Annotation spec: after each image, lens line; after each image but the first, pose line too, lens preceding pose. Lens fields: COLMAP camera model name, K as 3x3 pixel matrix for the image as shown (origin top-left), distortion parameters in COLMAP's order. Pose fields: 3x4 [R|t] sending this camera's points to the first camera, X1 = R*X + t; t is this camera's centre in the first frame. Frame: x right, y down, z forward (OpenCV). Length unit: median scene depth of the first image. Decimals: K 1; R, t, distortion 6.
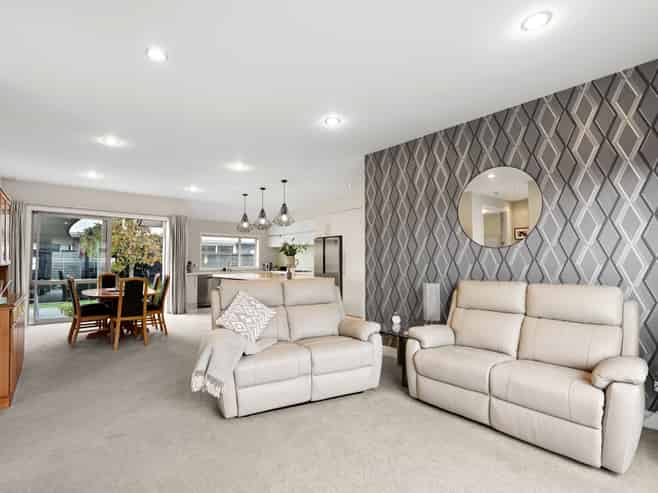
lens RADIAL K [[319.0, 0, 329.0], [0, 319.0, 246.5], [0, 0, 1]] dist [0.000319, -0.000010]
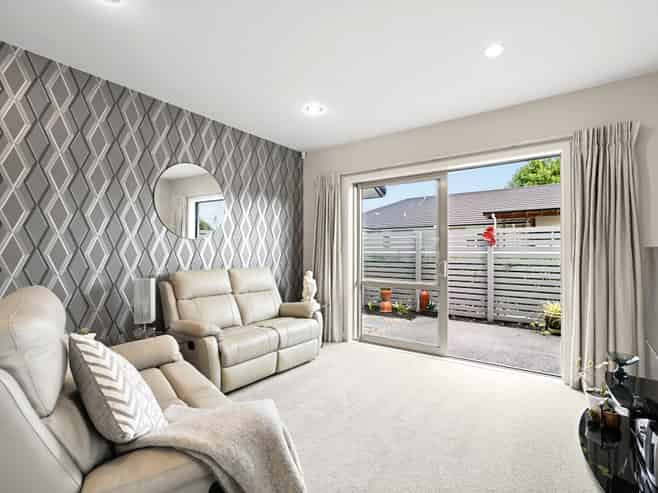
lens RADIAL K [[343.9, 0, 329.0], [0, 343.9, 246.5], [0, 0, 1]] dist [-0.001497, -0.000303]
pose [[-0.211123, 0.015780, 0.977332, -0.657450], [-0.055199, 0.998082, -0.028039, 0.033011], [-0.975900, -0.059868, -0.209847, 0.736237]]
